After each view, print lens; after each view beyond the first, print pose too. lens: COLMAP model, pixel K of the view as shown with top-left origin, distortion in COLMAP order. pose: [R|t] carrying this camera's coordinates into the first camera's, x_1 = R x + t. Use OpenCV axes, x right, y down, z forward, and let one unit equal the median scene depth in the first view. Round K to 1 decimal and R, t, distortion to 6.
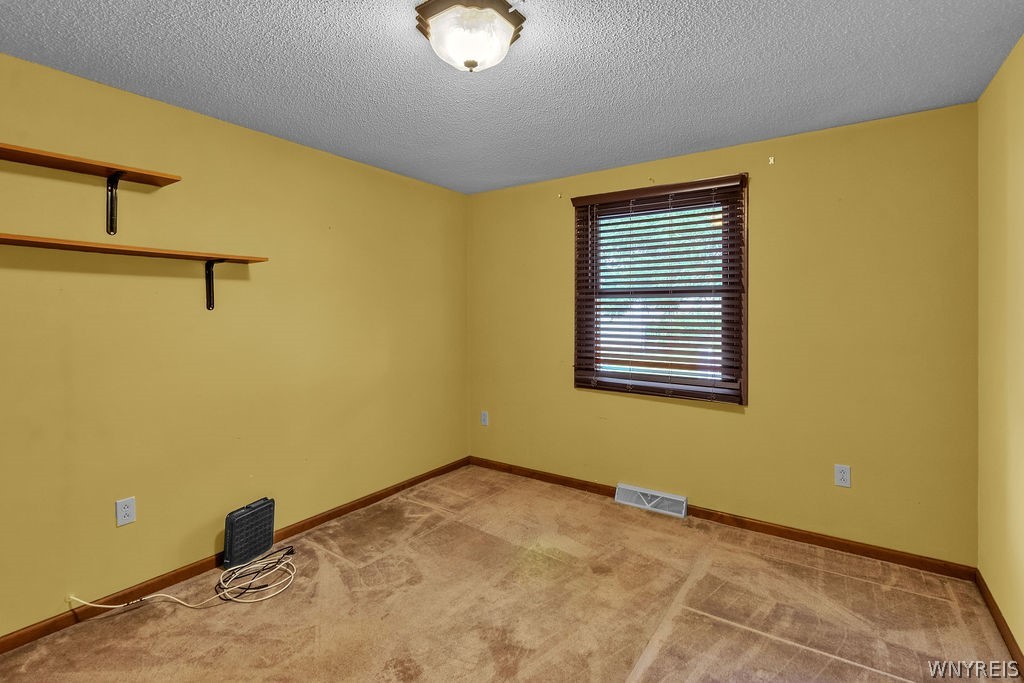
lens RADIAL K [[480.5, 0, 513.4], [0, 480.5, 315.8], [0, 0, 1]] dist [-0.000803, -0.000036]
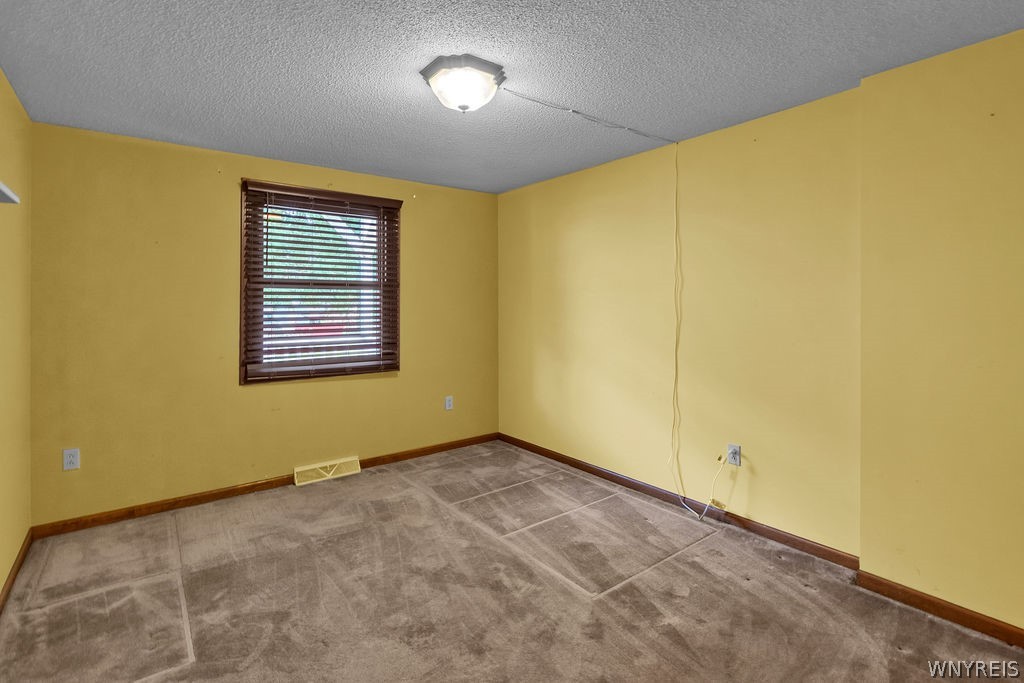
lens RADIAL K [[486.1, 0, 506.2], [0, 486.1, 302.9], [0, 0, 1]] dist [-0.000824, -0.000720]
pose [[0.312026, -0.005342, 0.950058, -0.690983], [0.013705, 0.999905, 0.001122, -0.001280], [-0.949975, 0.012671, 0.312070, 0.265641]]
